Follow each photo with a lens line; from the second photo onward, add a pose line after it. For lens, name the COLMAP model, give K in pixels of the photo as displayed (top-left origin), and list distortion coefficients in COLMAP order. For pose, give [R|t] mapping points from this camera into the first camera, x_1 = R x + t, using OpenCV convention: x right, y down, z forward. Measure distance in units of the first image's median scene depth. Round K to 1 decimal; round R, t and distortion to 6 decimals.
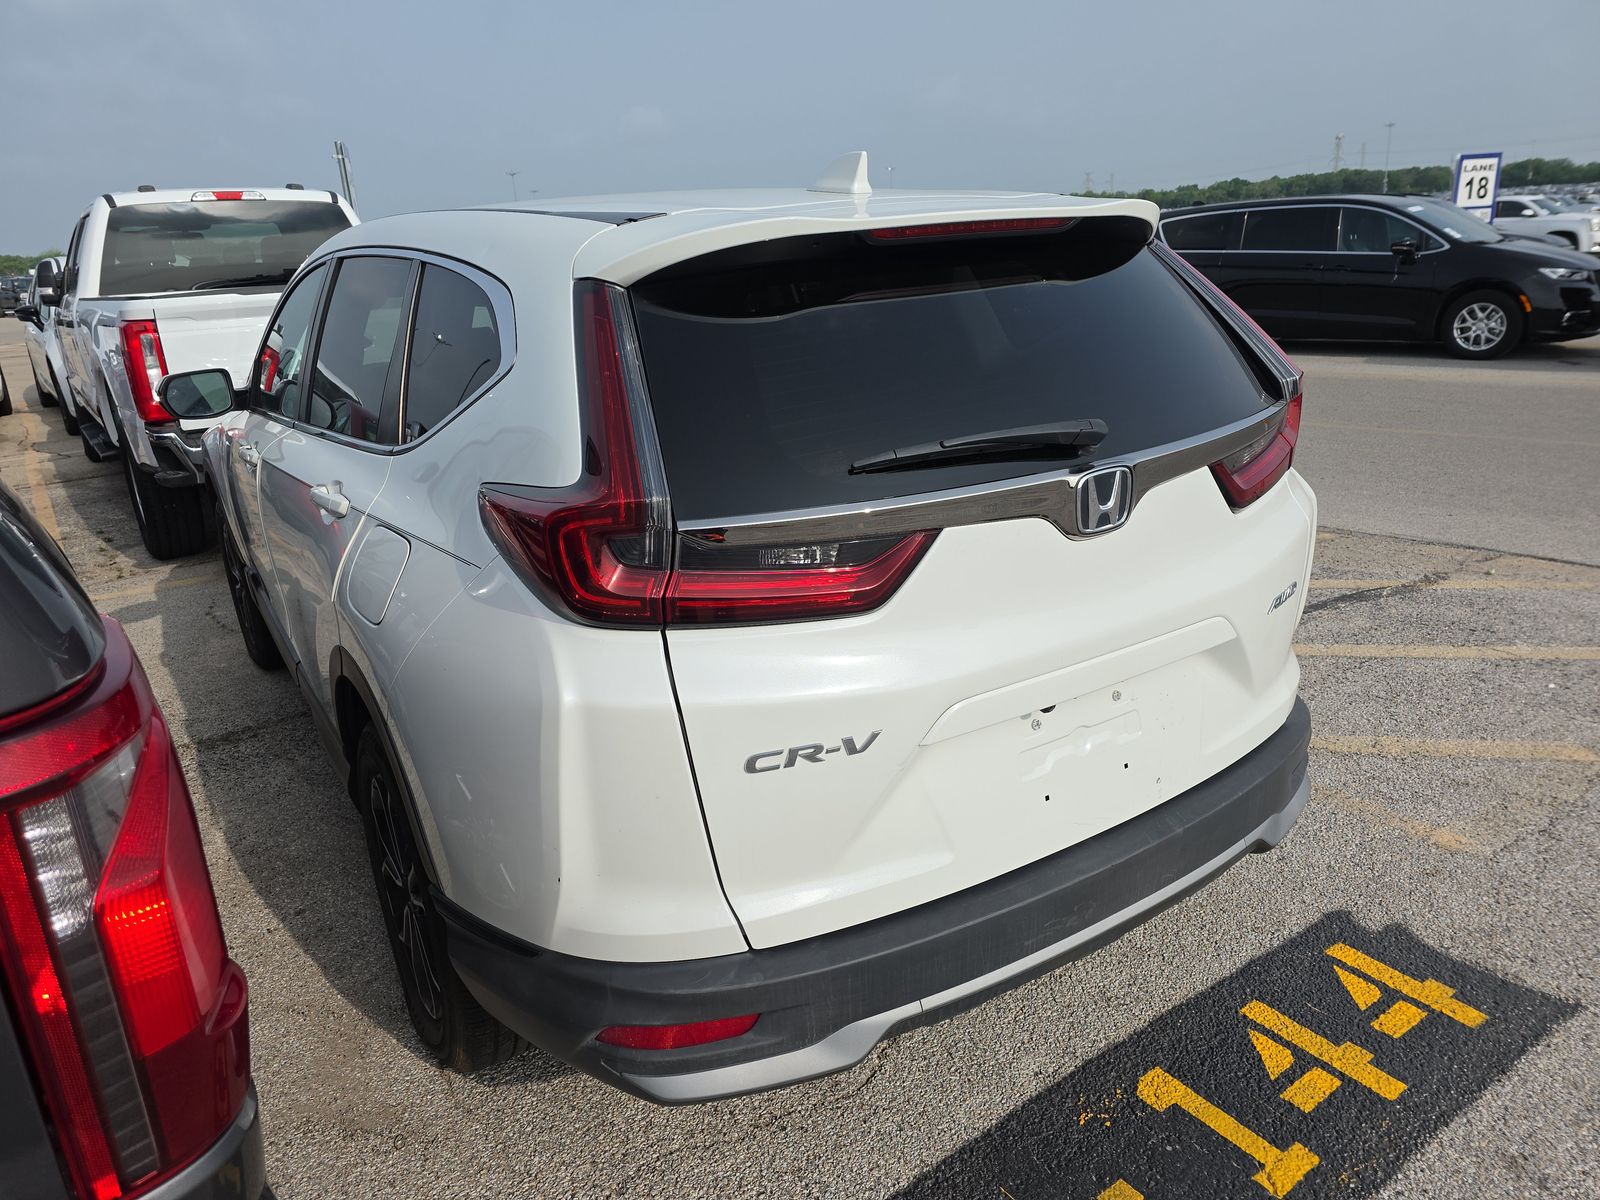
lens RADIAL K [[1059.8, 0, 800.0], [0, 1059.8, 600.0], [0, 0, 1]] dist [0.079574, -0.074290]
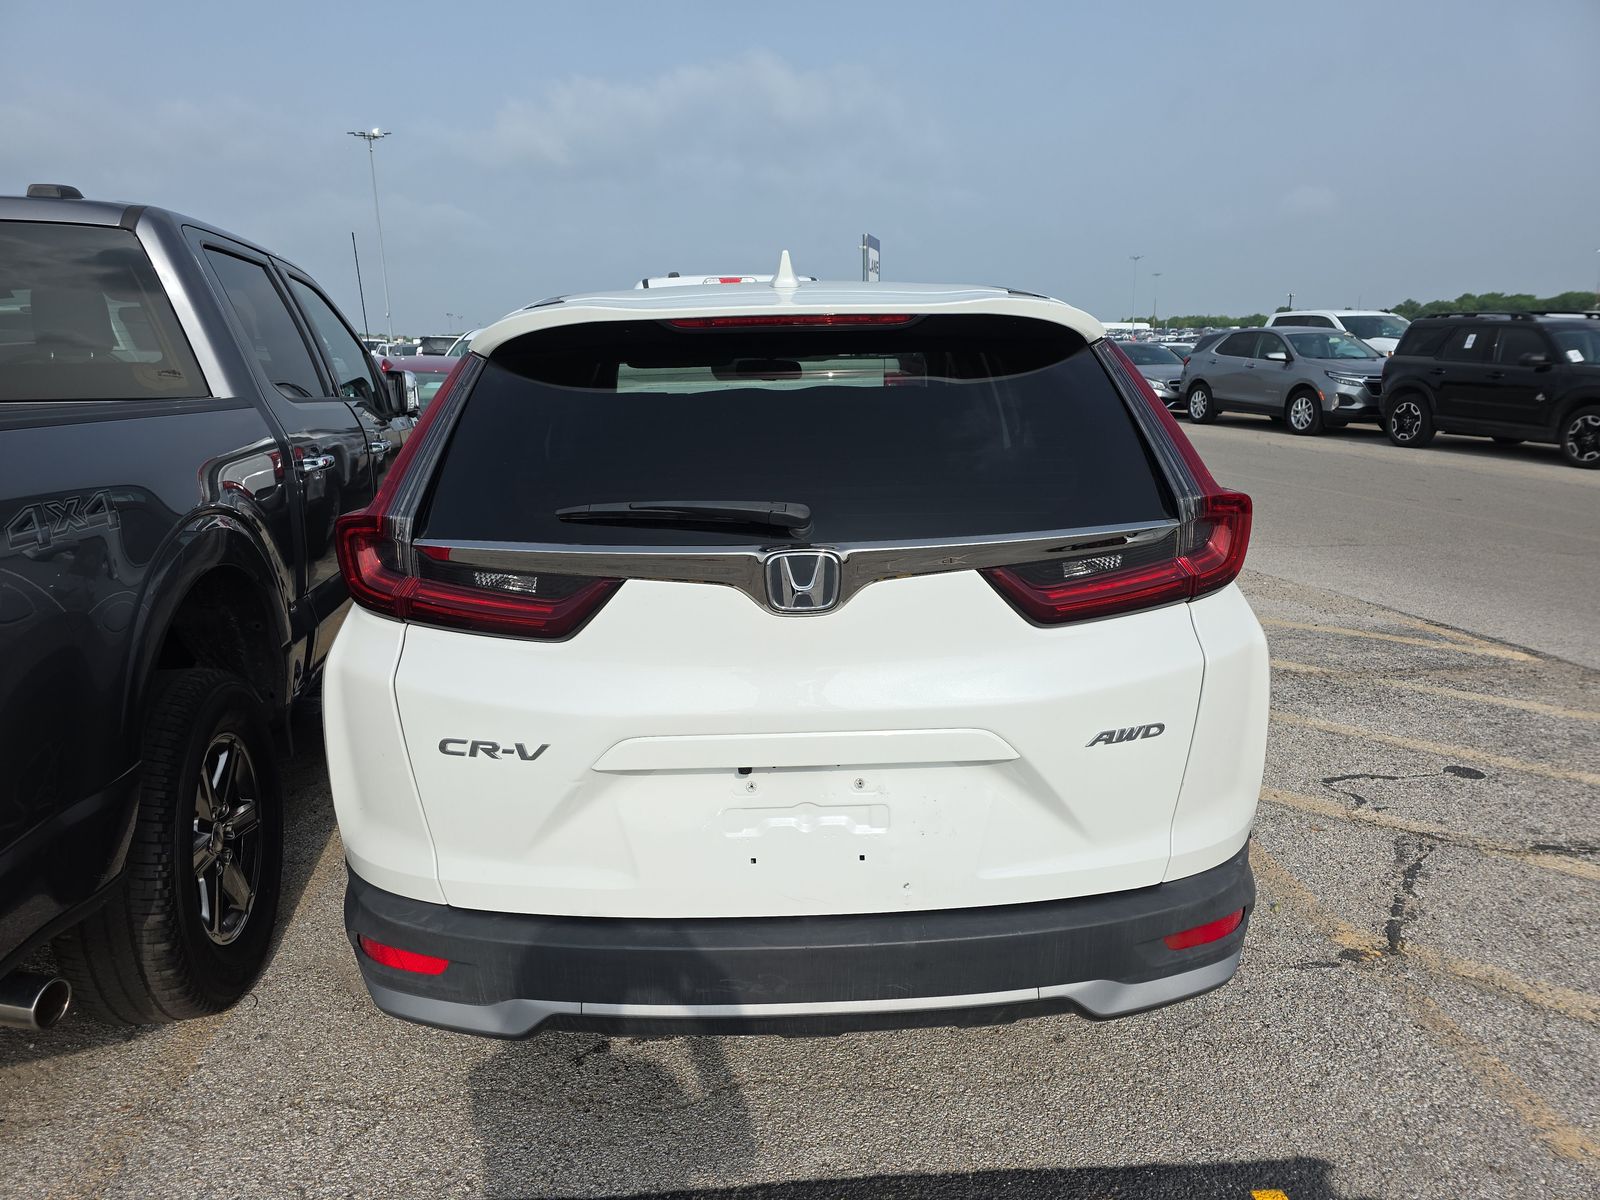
lens RADIAL K [[1059.8, 0, 800.0], [0, 1059.8, 600.0], [0, 0, 1]] dist [0.079574, -0.074290]
pose [[0.859260, 0.155600, -0.487300, 0.808876], [-0.188071, 0.981989, -0.018068, -0.058249], [0.475712, 0.107172, 0.873047, 0.103890]]
